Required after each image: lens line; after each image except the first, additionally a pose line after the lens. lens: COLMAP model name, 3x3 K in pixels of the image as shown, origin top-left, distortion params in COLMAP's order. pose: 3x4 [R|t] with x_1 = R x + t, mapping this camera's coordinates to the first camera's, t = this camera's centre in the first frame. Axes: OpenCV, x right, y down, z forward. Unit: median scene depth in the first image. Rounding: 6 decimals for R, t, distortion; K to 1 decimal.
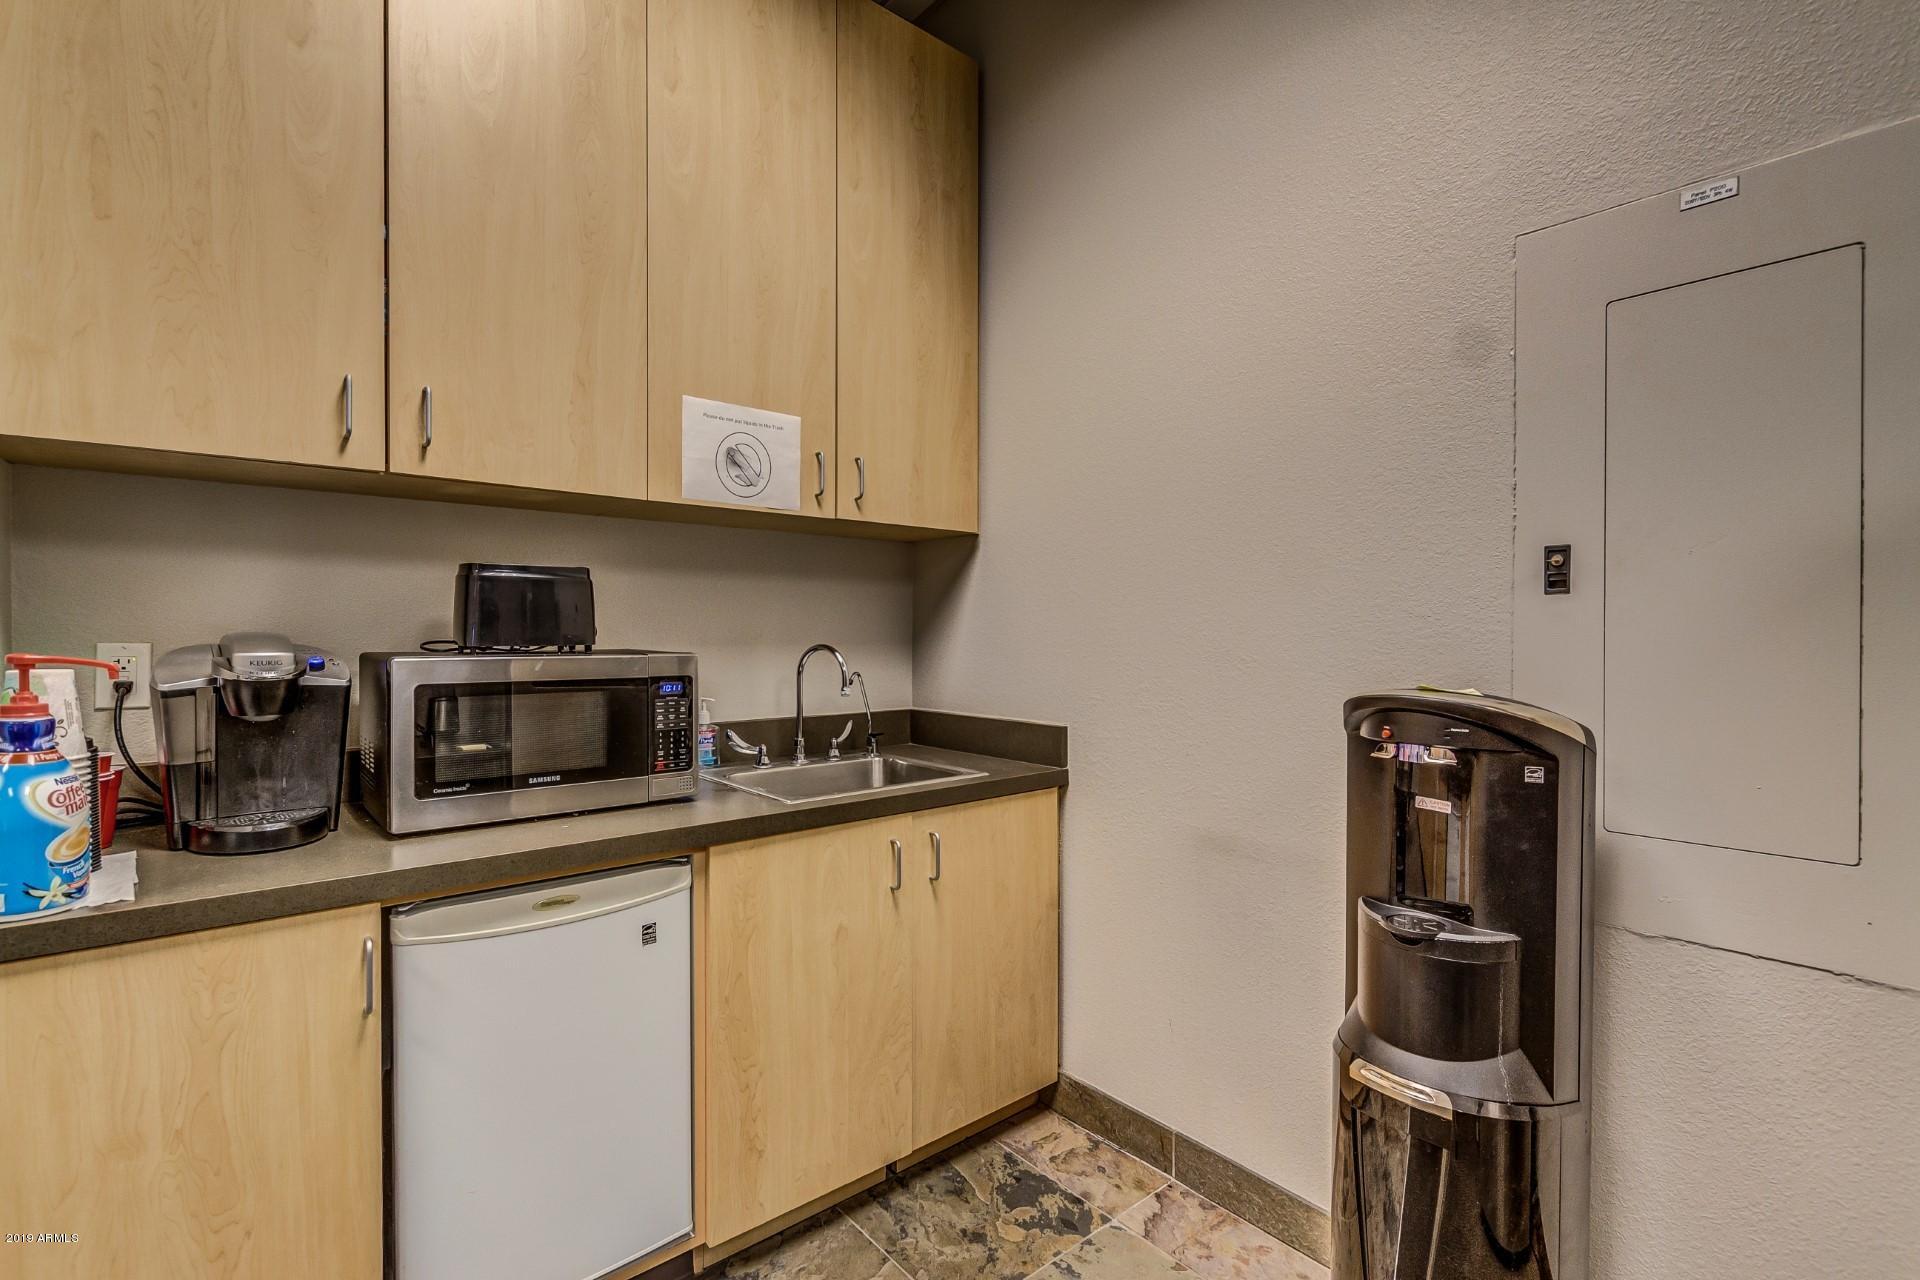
lens RADIAL K [[872.7, 0, 956.9], [0, 872.7, 635.2], [0, 0, 1]] dist [0.008093, 0.000416]
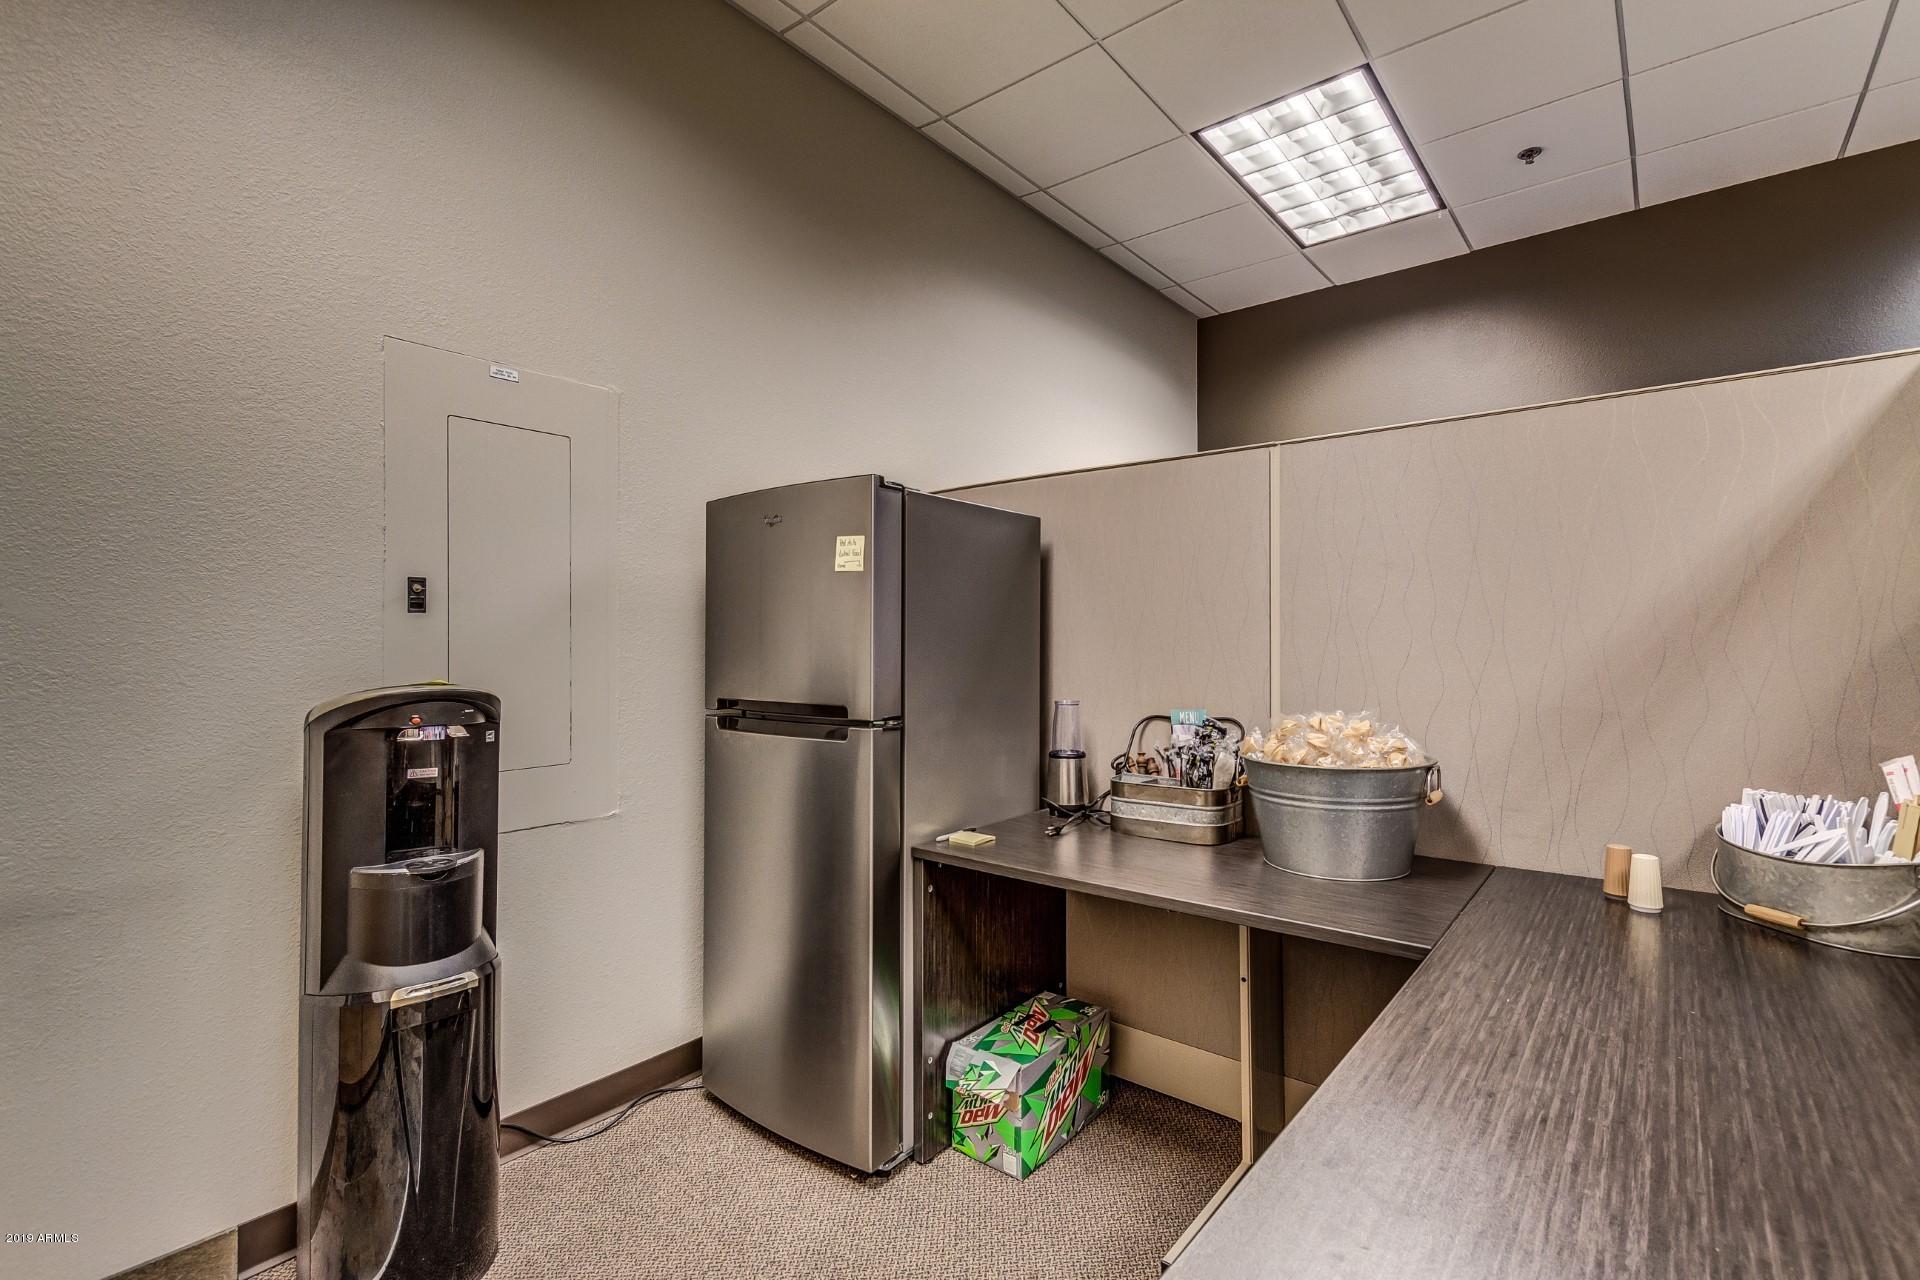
lens RADIAL K [[872.7, 0, 956.9], [0, 872.7, 635.2], [0, 0, 1]] dist [0.008093, 0.000416]
pose [[-0.174206, 0.004868, 0.984697, -0.816441], [0.001191, 0.999988, -0.004733, -0.004712], [-0.984709, 0.000348, -0.174210, 0.409345]]
